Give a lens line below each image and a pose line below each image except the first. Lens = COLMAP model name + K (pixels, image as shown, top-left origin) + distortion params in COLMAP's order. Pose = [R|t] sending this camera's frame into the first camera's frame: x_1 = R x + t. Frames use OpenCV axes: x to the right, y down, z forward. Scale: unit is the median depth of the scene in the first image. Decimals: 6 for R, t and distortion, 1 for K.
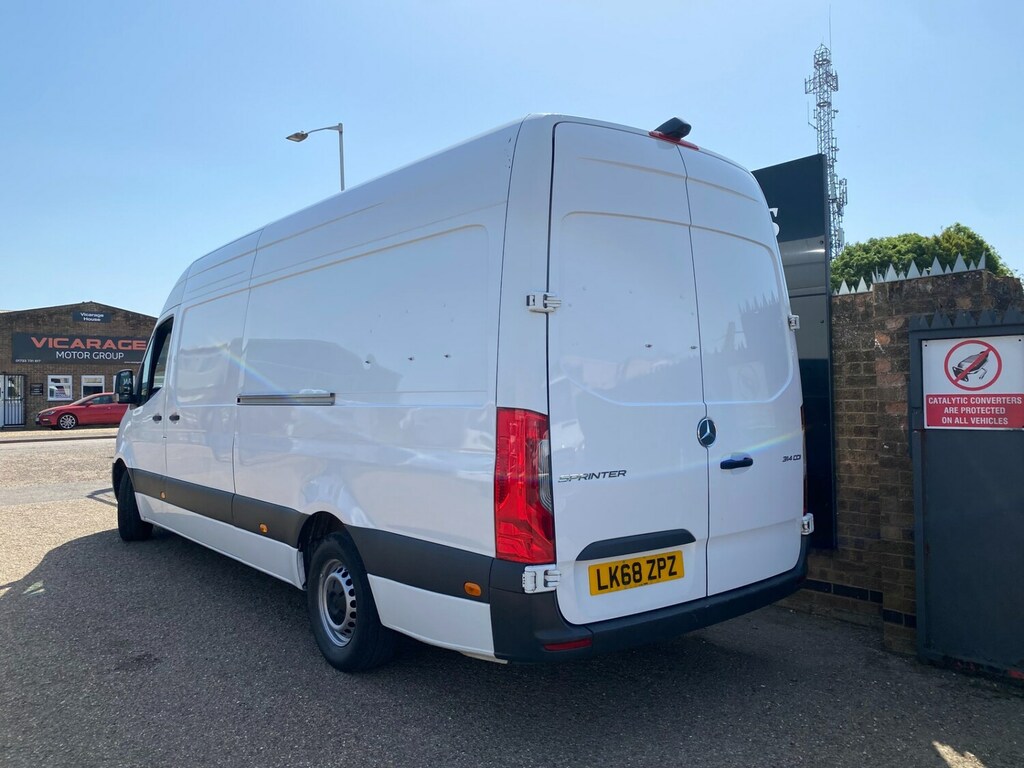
lens RADIAL K [[788.3, 0, 512.0], [0, 788.3, 384.0], [0, 0, 1]] dist [0.011051, -0.004413]
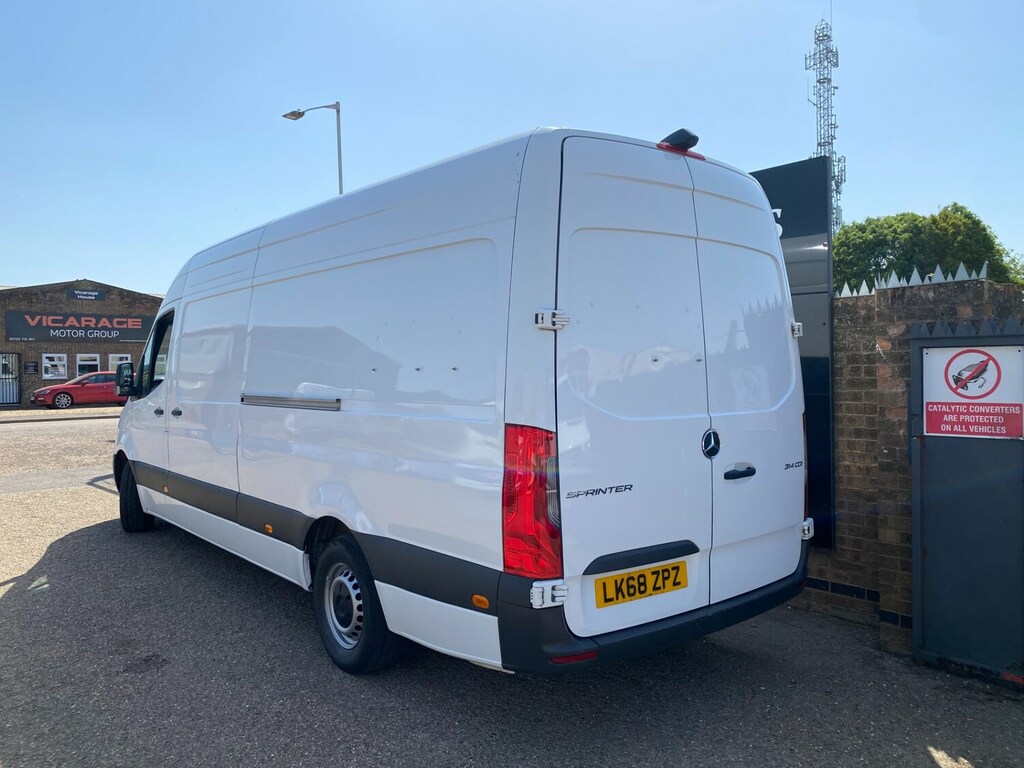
lens RADIAL K [[788.3, 0, 519.2], [0, 788.3, 384.2], [0, 0, 1]] dist [0.009175, -0.002055]
pose [[0.999912, 0.002528, 0.013046, -0.010769], [-0.002928, 0.999524, 0.030715, -0.038680], [-0.012962, -0.030750, 0.999443, -0.004748]]
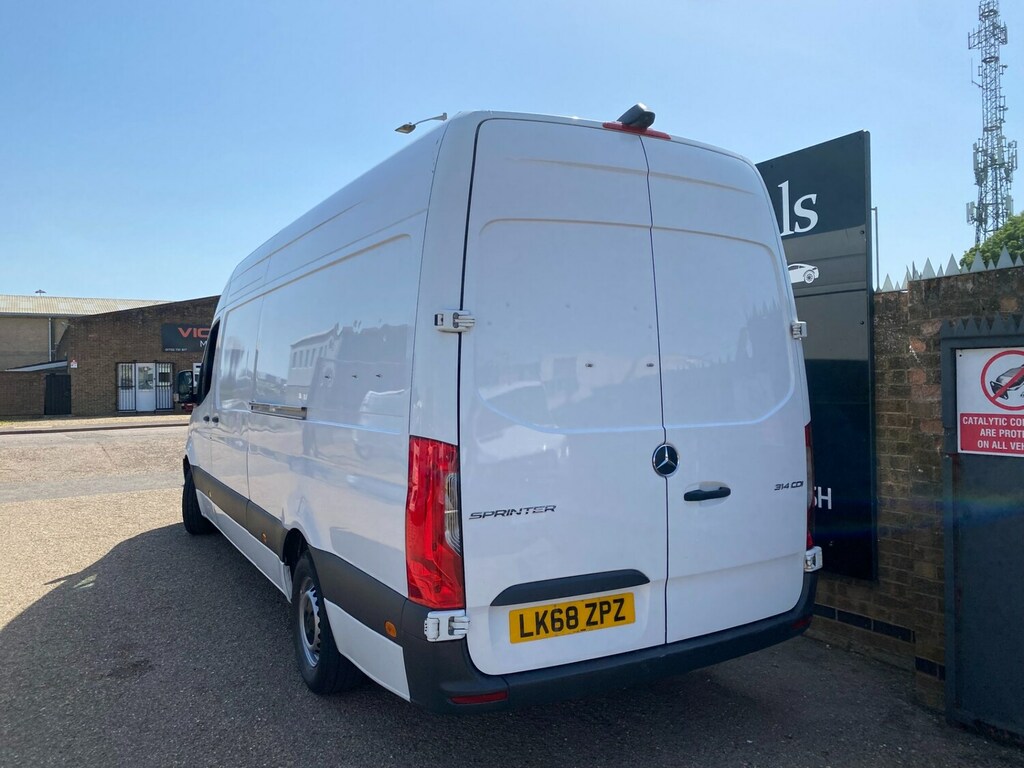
lens RADIAL K [[790.8, 0, 523.5], [0, 790.8, 383.3], [0, 0, 1]] dist [0.011641, -0.008897]
pose [[0.987335, 0.000787, -0.158648, 0.193990], [0.002596, 0.999774, 0.021118, -0.037865], [0.158629, -0.021262, 0.987109, 0.081534]]
